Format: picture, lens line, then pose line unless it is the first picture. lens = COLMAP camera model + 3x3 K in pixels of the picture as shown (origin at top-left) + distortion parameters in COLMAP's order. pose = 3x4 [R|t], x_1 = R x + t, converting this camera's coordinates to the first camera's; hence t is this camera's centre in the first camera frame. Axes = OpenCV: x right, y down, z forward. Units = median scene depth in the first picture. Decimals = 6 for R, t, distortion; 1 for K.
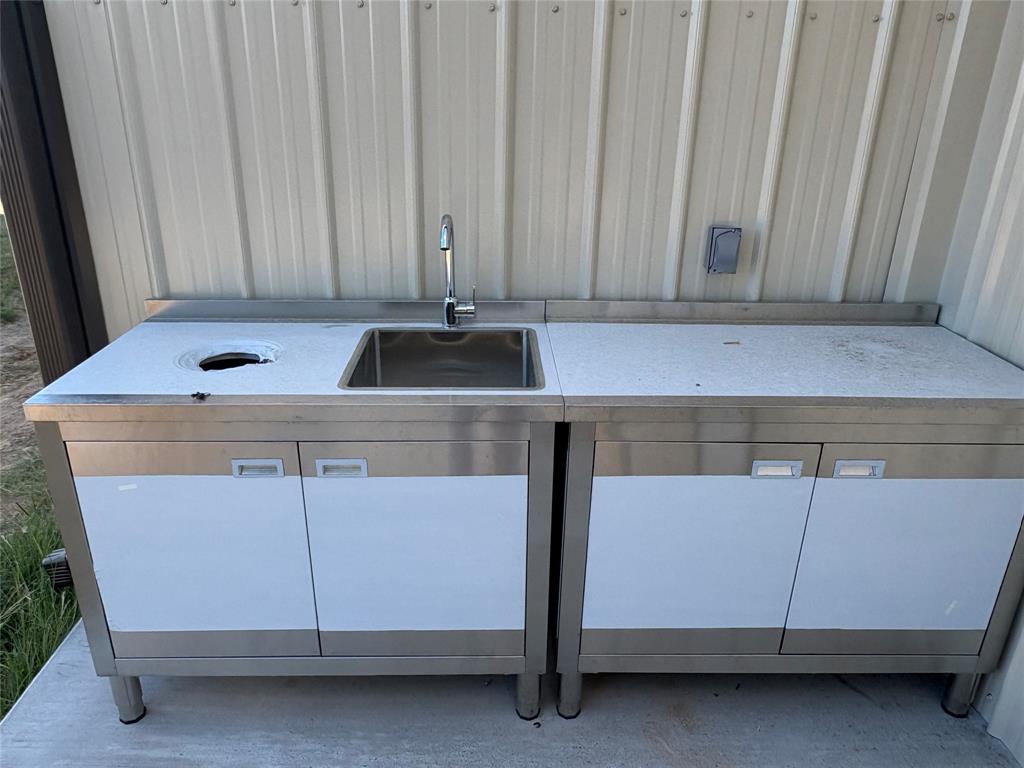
lens RADIAL K [[742.6, 0, 505.4], [0, 742.6, 384.6], [0, 0, 1]] dist [-0.000147, -0.001315]
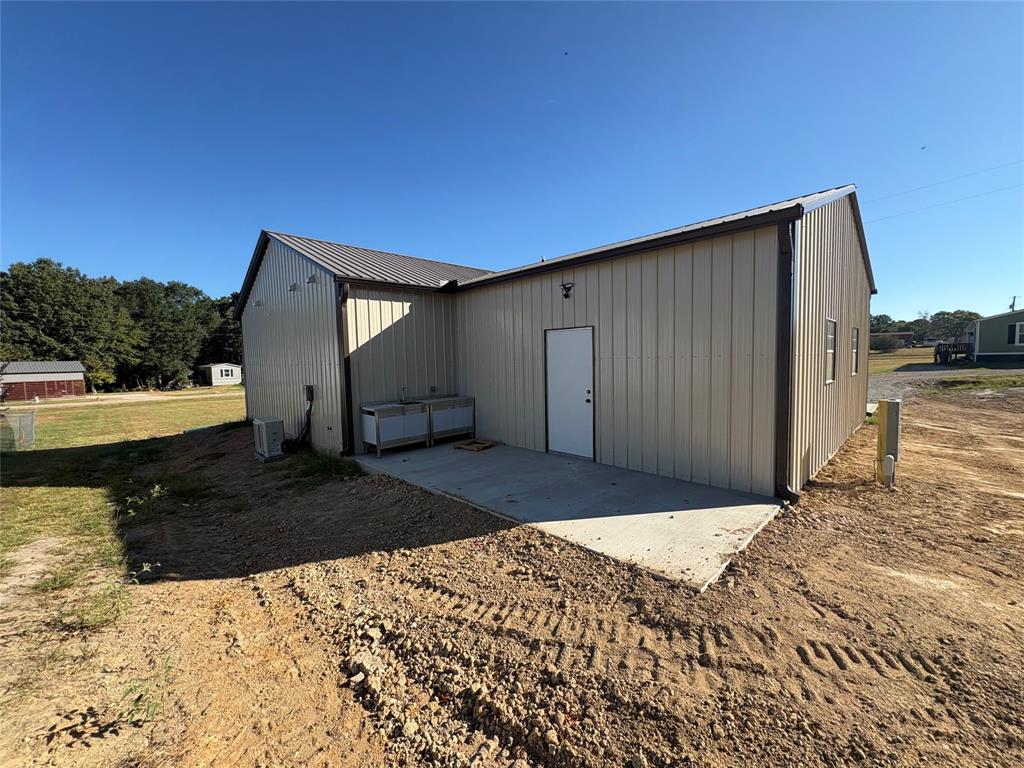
lens RADIAL K [[406.6, 0, 512.0], [0, 406.6, 384.0], [0, 0, 1]] dist [0.000281, -0.000495]
pose [[0.726657, -0.077625, 0.682601, -2.198166], [0.292608, 0.933937, -0.205287, 0.965636], [-0.621571, 0.348908, 0.701365, -2.760607]]
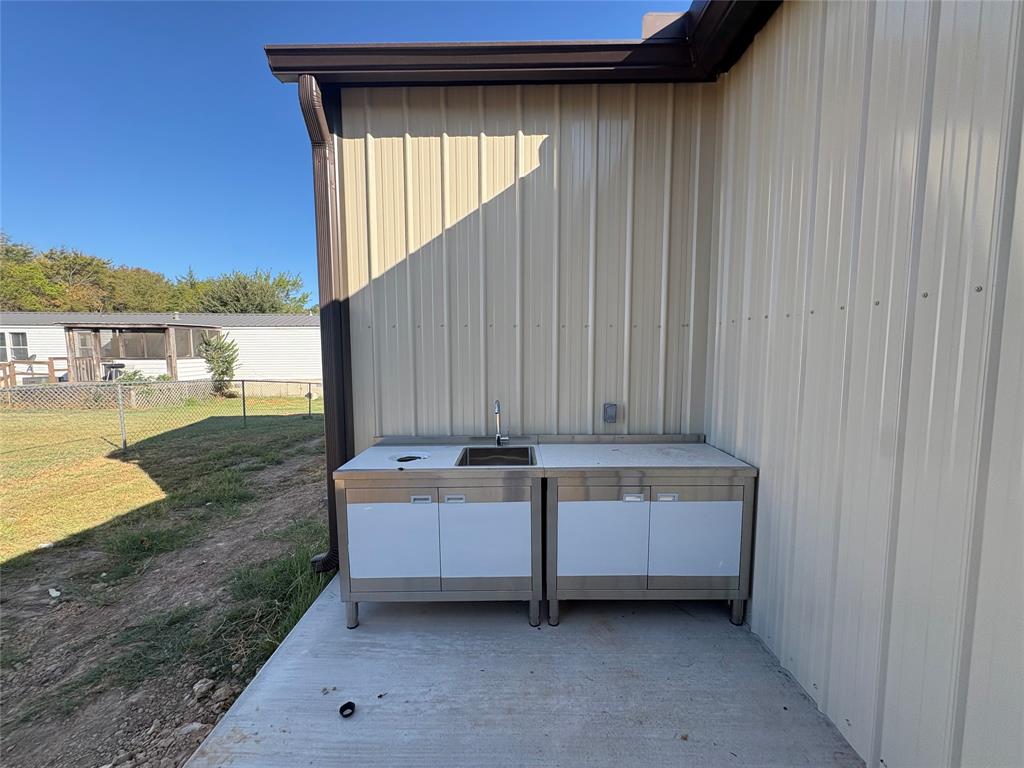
lens RADIAL K [[406.6, 0, 512.0], [0, 406.6, 384.0], [0, 0, 1]] dist [0.000281, -0.000495]
pose [[0.999377, -0.019157, -0.029637, 0.013389], [0.009378, 0.953802, -0.300289, 0.135481], [0.034020, 0.299824, 0.953388, -0.341787]]
